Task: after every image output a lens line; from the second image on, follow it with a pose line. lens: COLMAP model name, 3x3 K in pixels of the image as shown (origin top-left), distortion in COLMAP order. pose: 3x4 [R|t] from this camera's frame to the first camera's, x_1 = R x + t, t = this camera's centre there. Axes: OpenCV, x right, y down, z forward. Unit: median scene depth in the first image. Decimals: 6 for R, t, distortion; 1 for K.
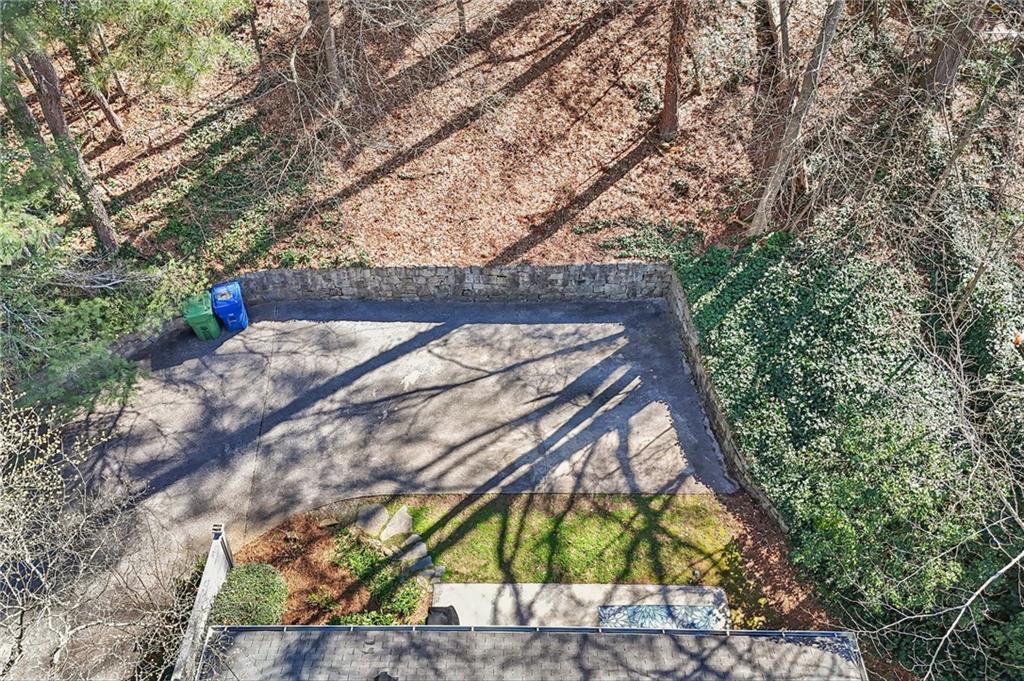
lens RADIAL K [[772.0, 0, 495.8], [0, 772.0, 339.9], [0, 0, 1]] dist [0.029664, 0.001588]
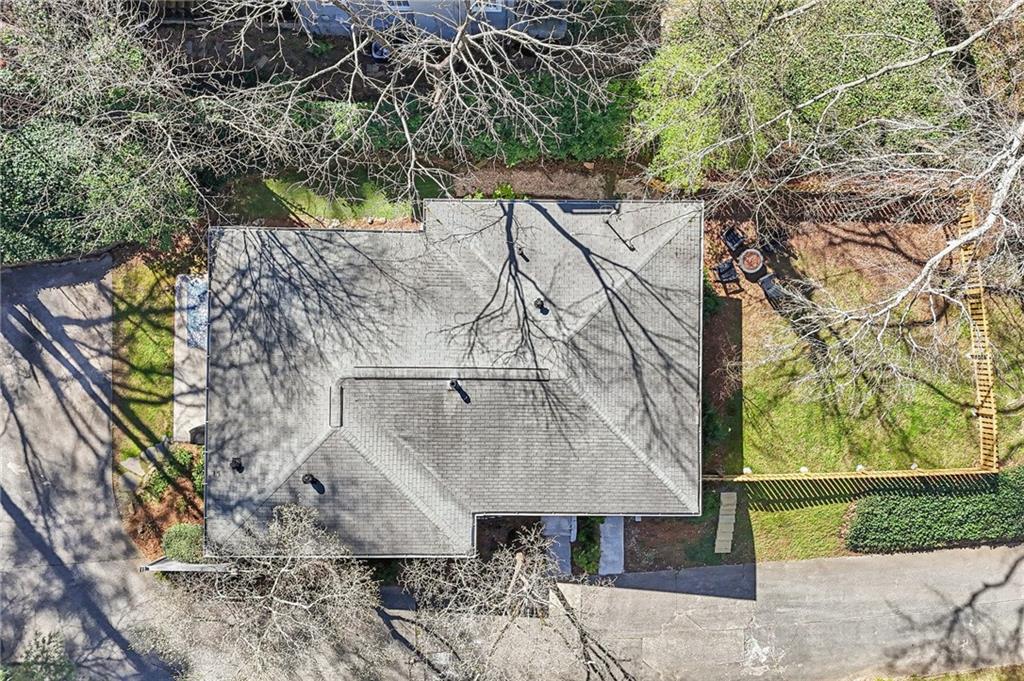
lens RADIAL K [[772.0, 0, 495.8], [0, 772.0, 339.9], [0, 0, 1]] dist [0.029664, 0.001588]
pose [[-0.001650, -0.999997, 0.001638, 0.133142], [0.685338, 0.000062, 0.728226, -0.429453], [-0.728224, 0.002324, 0.685336, -0.668185]]
